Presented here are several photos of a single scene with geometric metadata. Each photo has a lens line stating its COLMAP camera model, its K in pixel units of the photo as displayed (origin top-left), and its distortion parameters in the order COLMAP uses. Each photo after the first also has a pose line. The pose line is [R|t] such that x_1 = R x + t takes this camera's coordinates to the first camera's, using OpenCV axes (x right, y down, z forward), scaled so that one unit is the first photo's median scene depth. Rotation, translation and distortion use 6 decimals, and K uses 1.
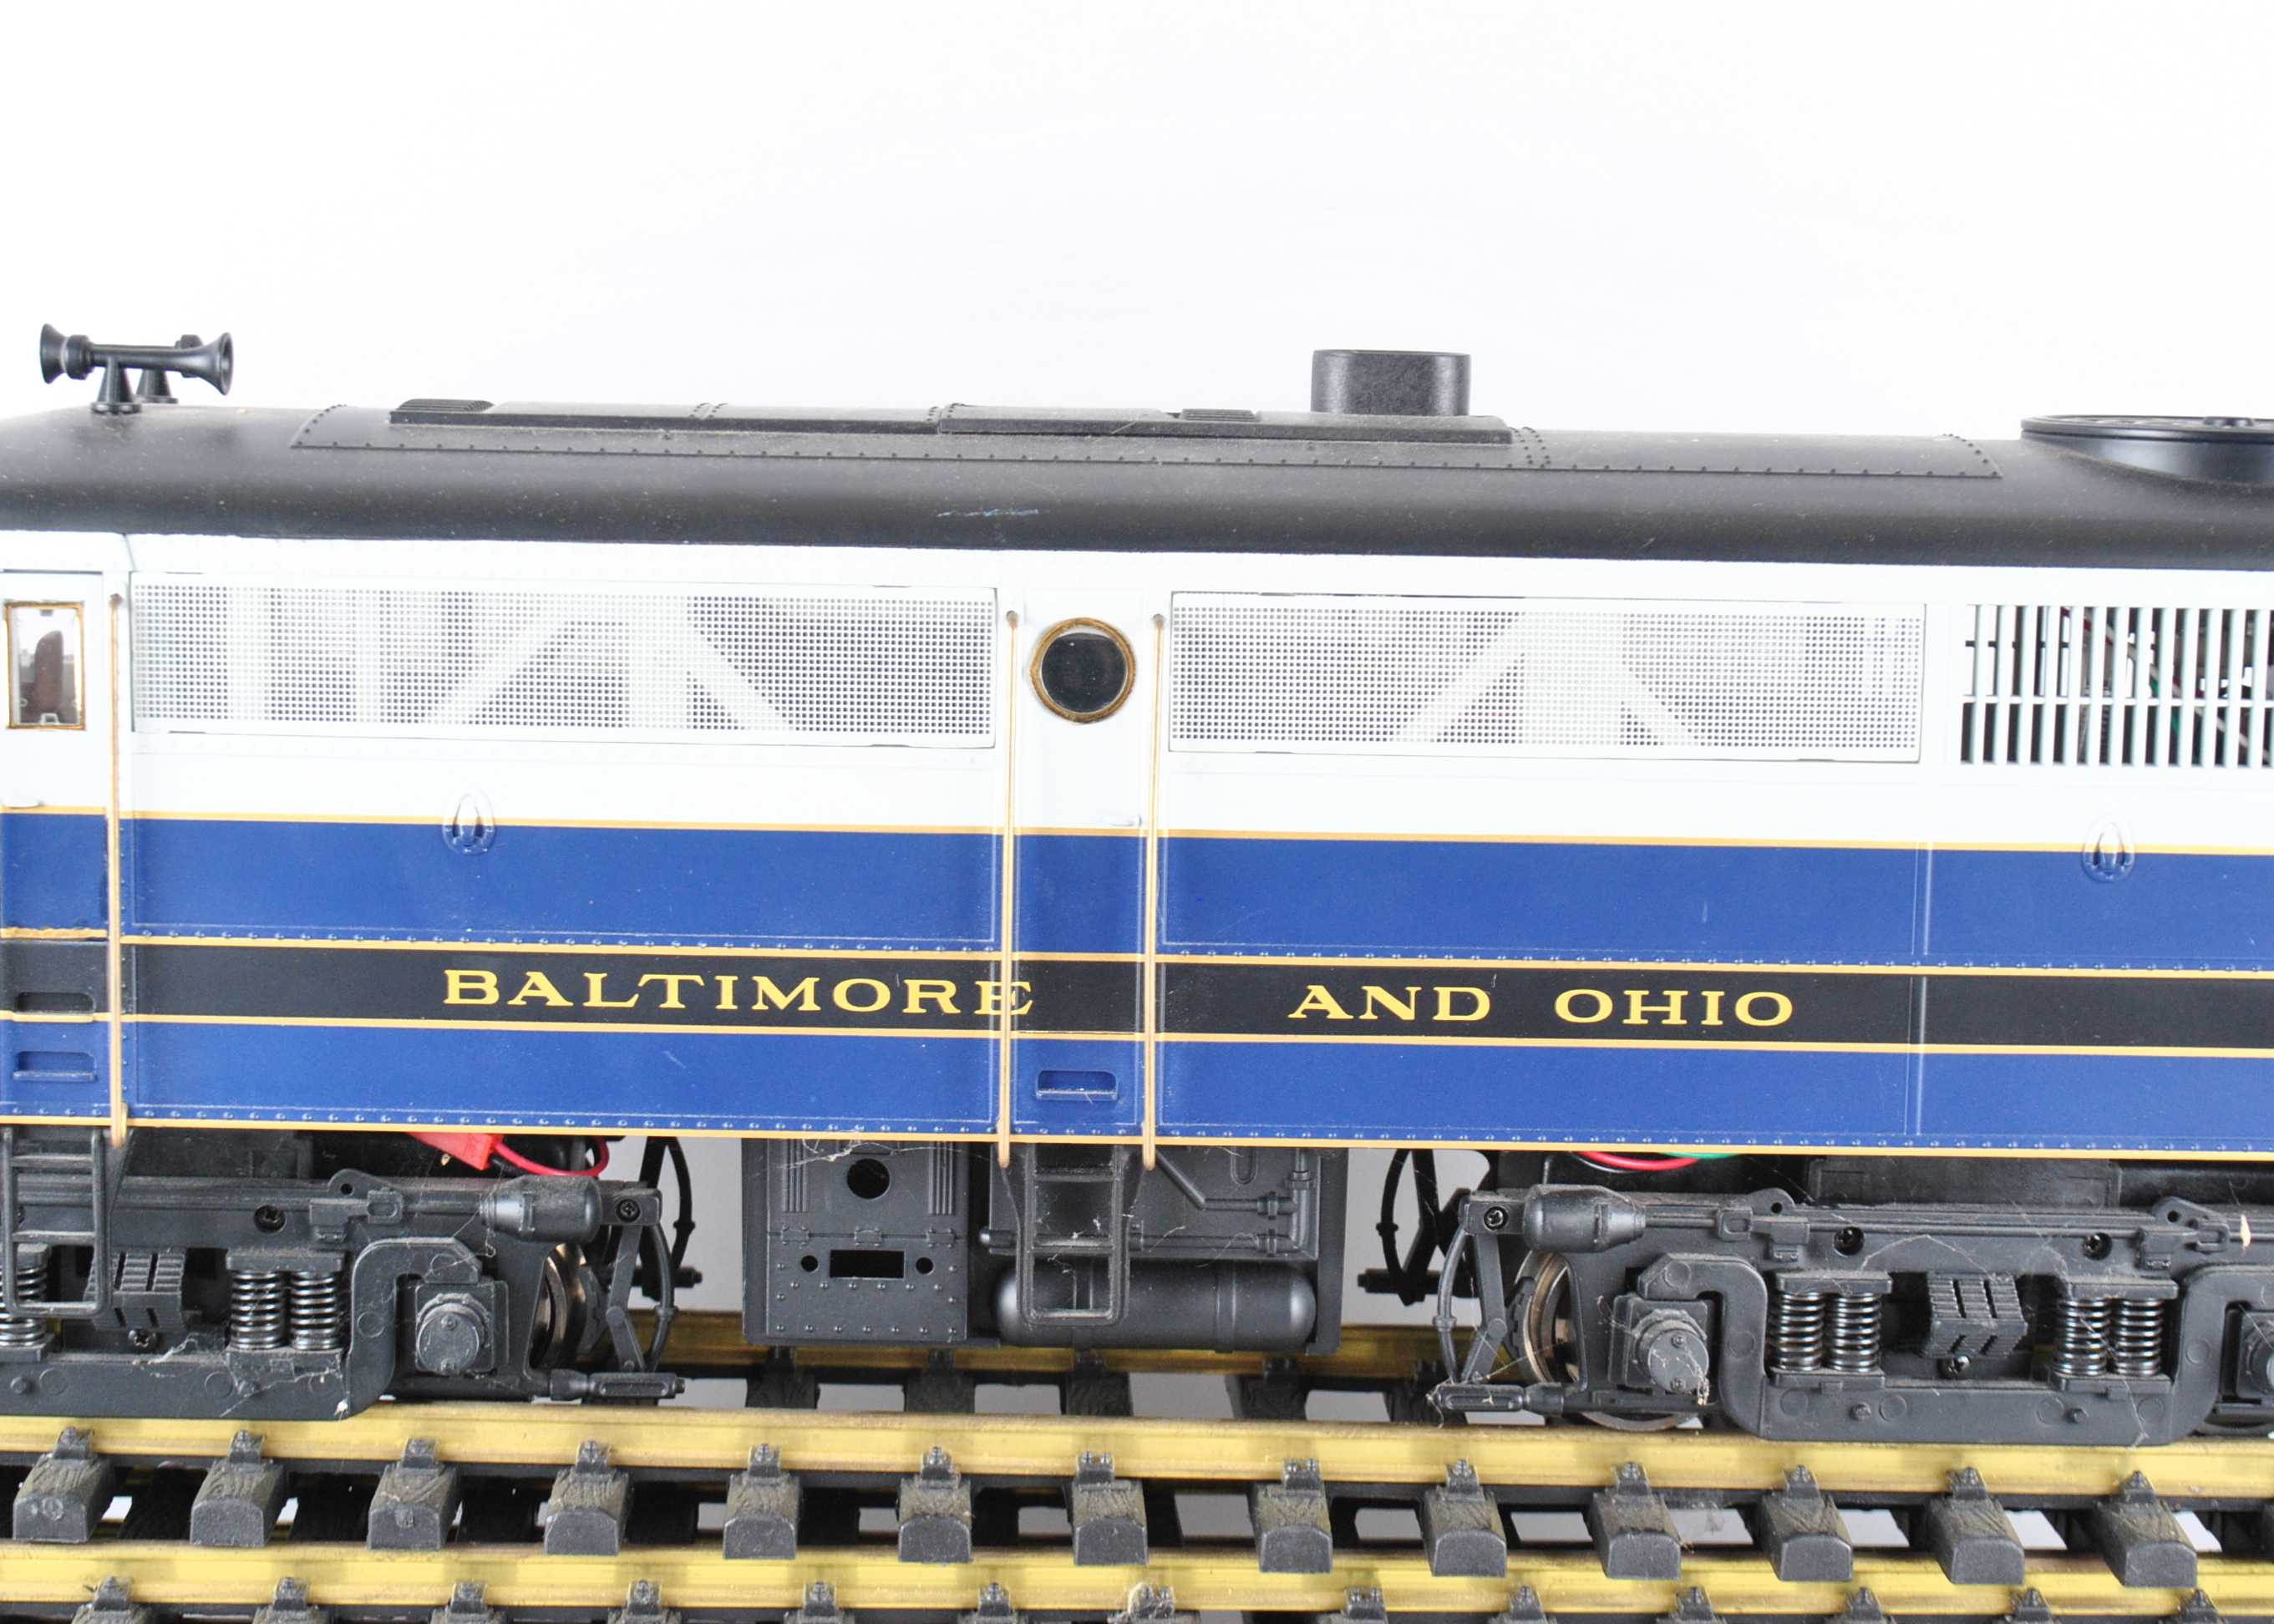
lens RADIAL K [[3995.2, 0, 1134.2], [0, 3995.2, 822.8], [0, 0, 1]] dist [-0.004828, 0.000000]
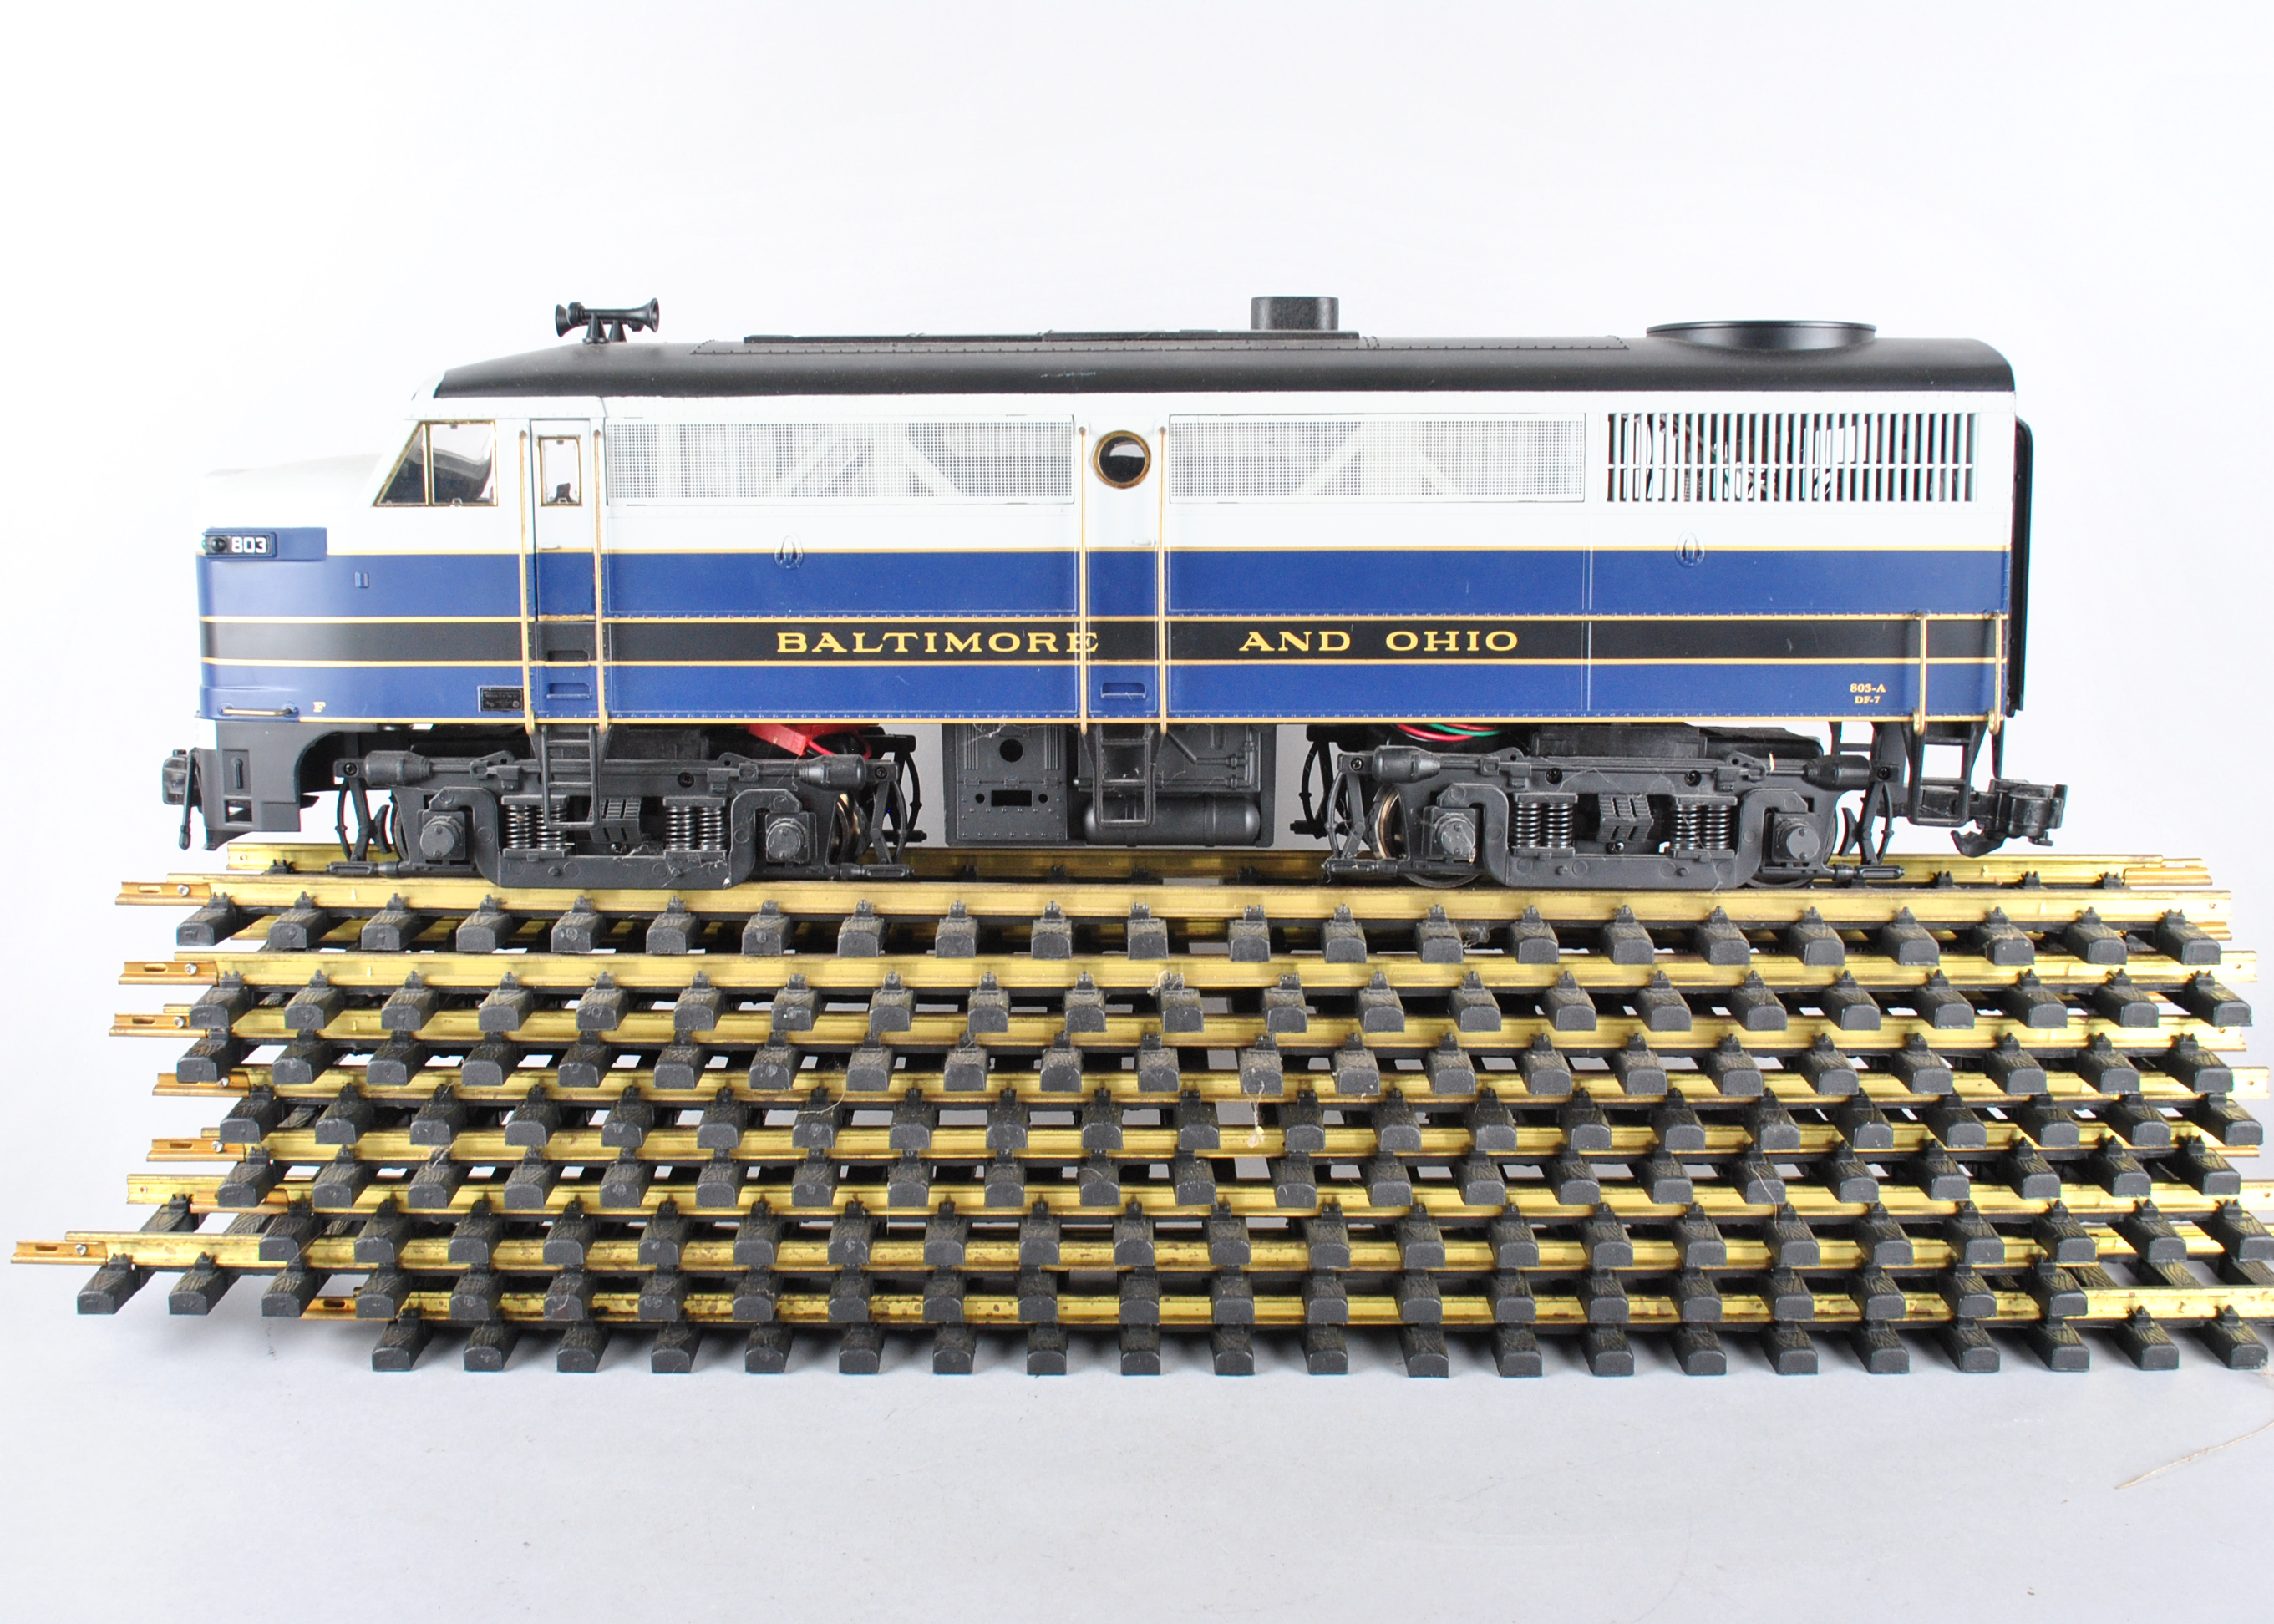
lens RADIAL K [[2463.6, 0, 1136.0], [0, 2463.6, 839.0], [0, 0, 1]] dist [-0.065931, 0.000000]
pose [[0.999113, -0.016939, -0.038559, 0.033040], [0.017355, 0.999795, 0.010470, 0.120208], [0.038373, -0.011130, 0.999201, -0.119681]]
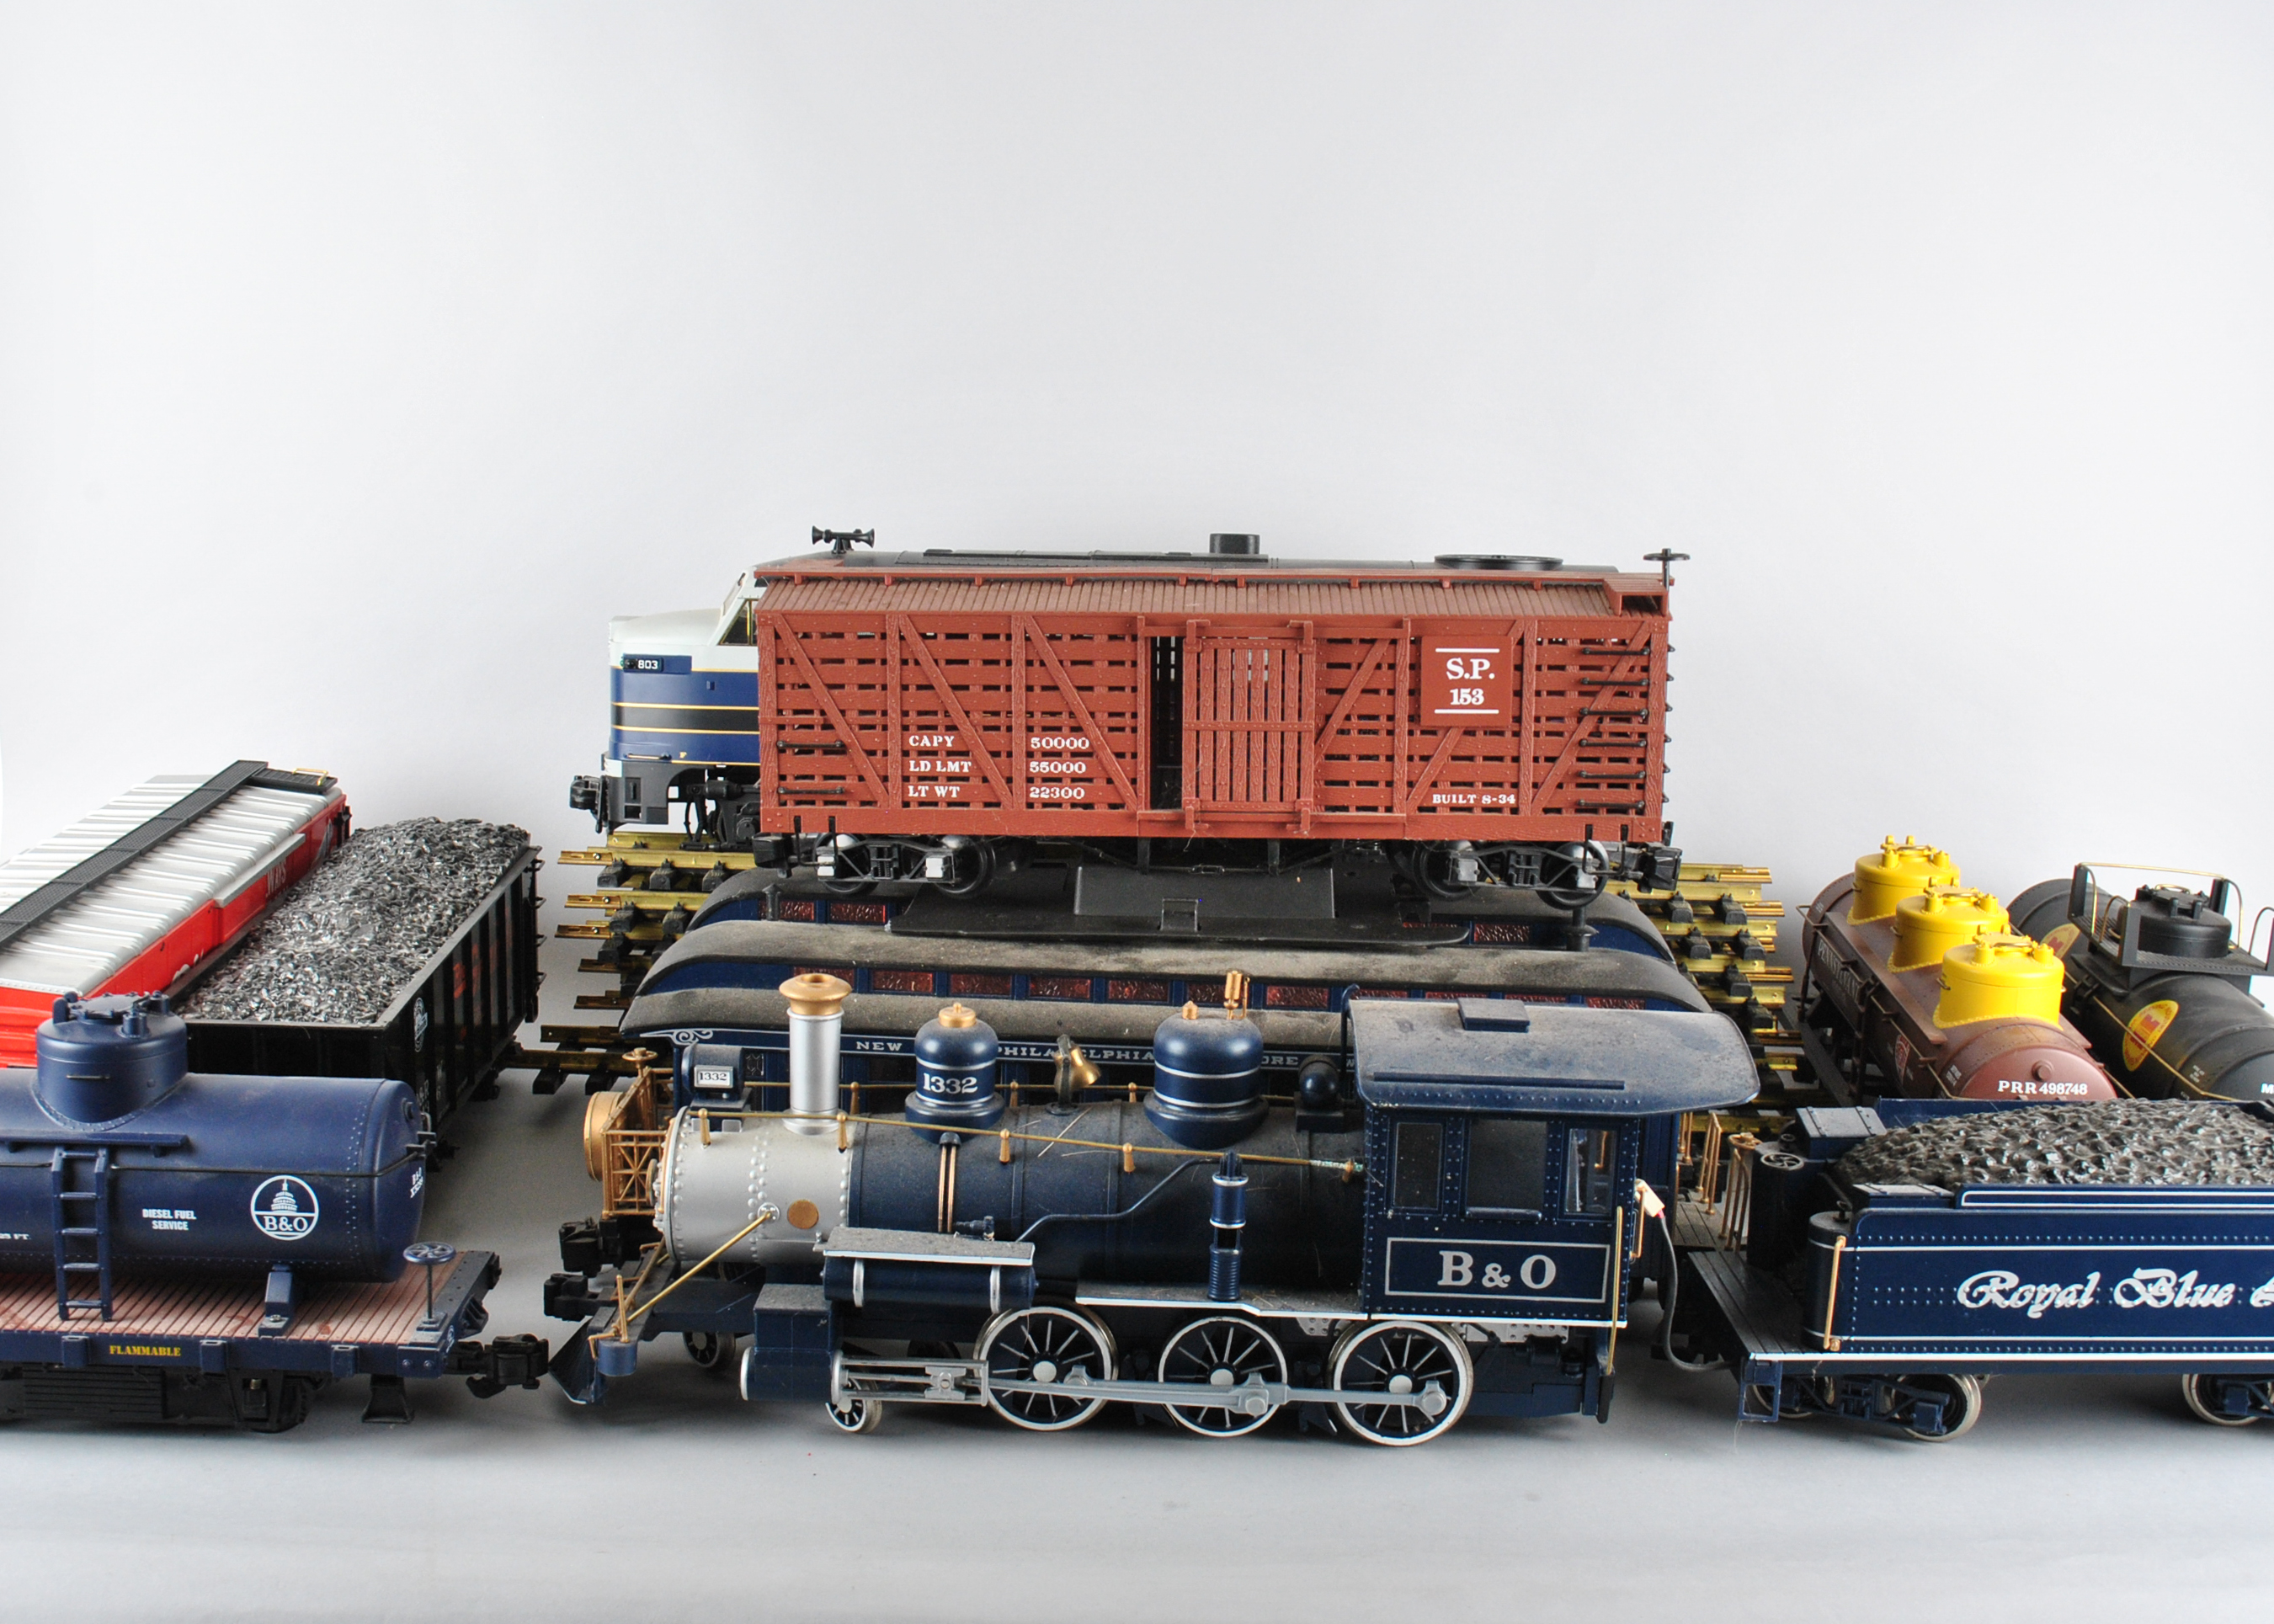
lens RADIAL K [[2712.6, 0, 1141.5], [0, 2712.6, 876.2], [0, 0, 1]] dist [-0.056216, 0.000000]
pose [[0.998478, 0.006713, -0.054742, 0.116045], [-0.006187, 0.999933, 0.009765, 0.140466], [0.054803, -0.009411, 0.998453, -1.218309]]
